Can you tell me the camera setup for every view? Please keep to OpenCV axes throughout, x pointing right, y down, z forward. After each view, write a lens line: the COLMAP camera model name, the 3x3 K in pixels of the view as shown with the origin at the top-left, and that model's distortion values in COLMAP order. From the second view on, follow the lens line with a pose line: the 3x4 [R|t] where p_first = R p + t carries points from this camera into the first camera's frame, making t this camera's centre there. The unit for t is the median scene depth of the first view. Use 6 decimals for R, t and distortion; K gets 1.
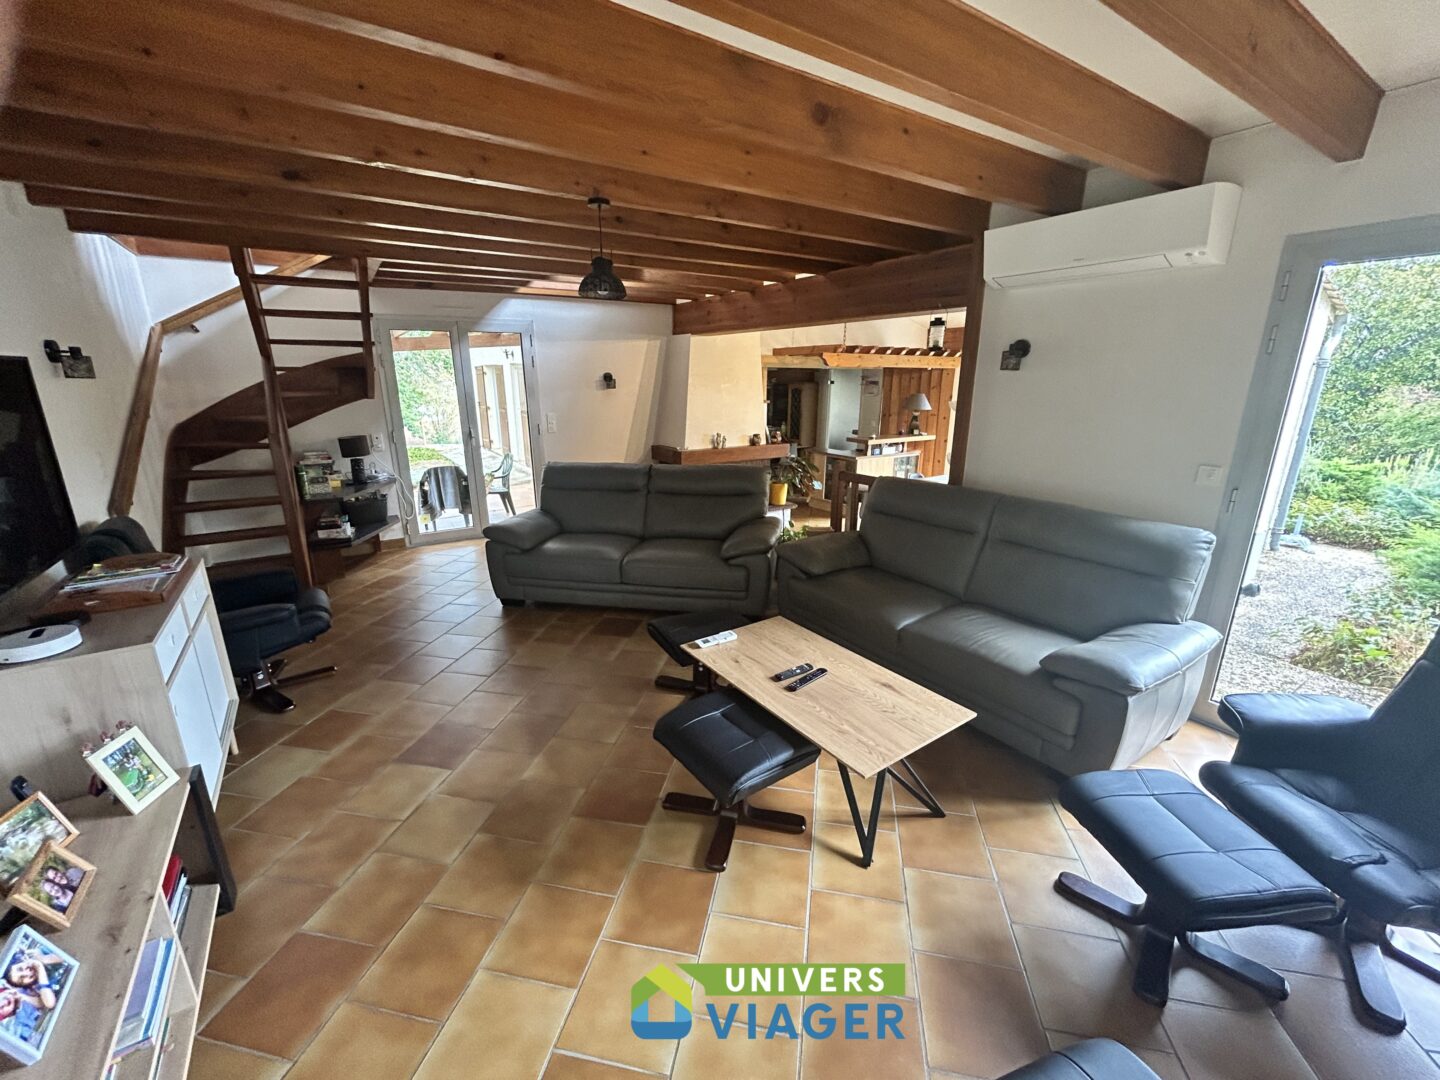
lens RADIAL K [[584.9, 0, 721.7], [0, 584.9, 542.9], [0, 0, 1]] dist [-0.002298, -0.000144]
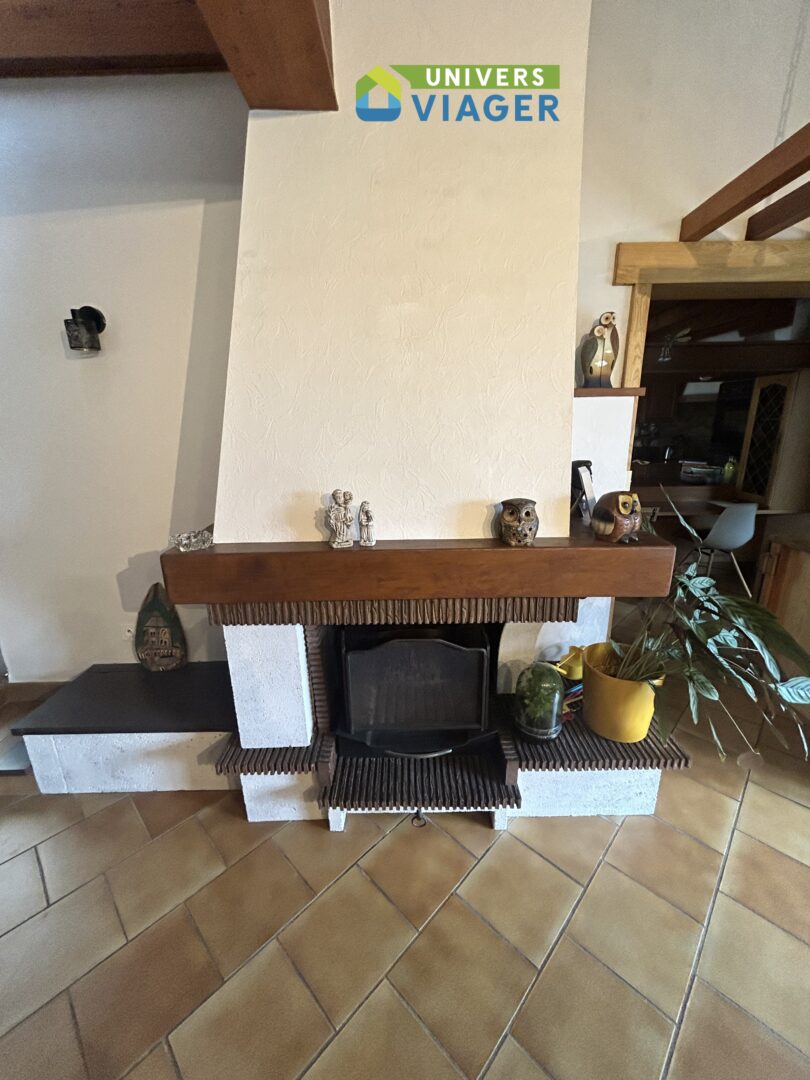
lens RADIAL K [[438.7, 0, 406.0], [0, 438.7, 538.0], [0, 0, 1]] dist [-0.002298, -0.000144]
pose [[0.835334, 0.128543, -0.534503, 0.120540], [-0.135335, 0.990440, 0.026687, -0.165176], [0.532824, 0.050044, 0.844745, 0.799325]]
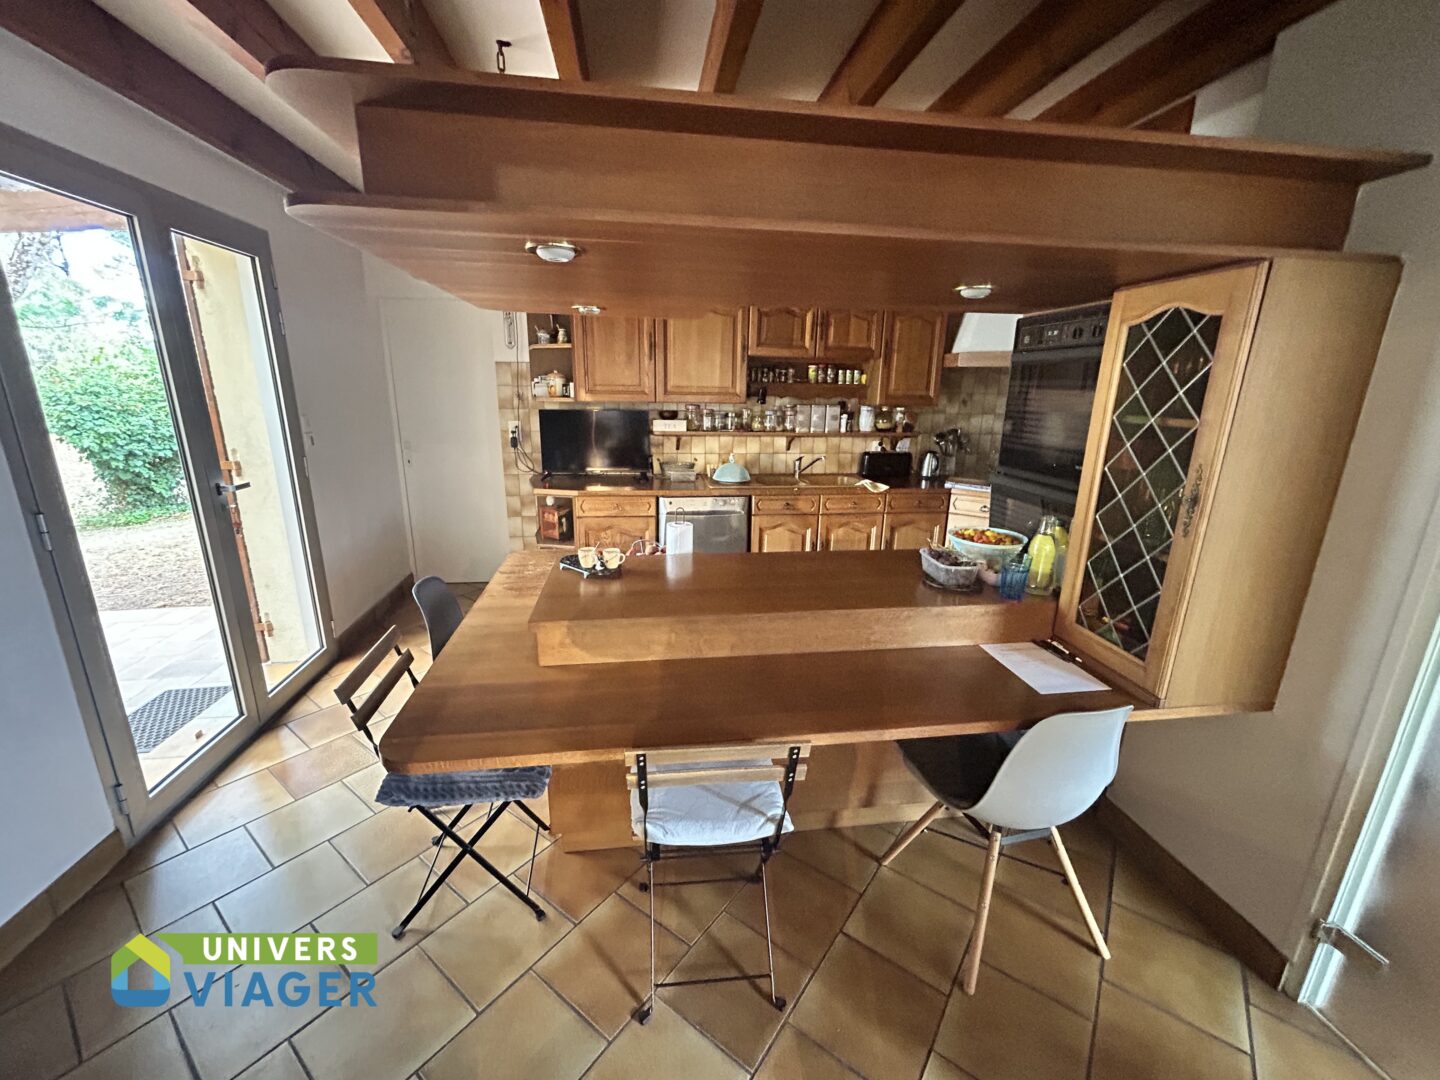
lens RADIAL K [[584.9, 0, 715.1], [0, 584.9, 540.3], [0, 0, 1]] dist [-0.002298, -0.000144]
pose [[0.901149, 0.116022, -0.417696, 0.130528], [-0.125376, 0.992096, 0.005082, -0.276405], [0.414984, 0.047790, 0.908573, 1.164646]]
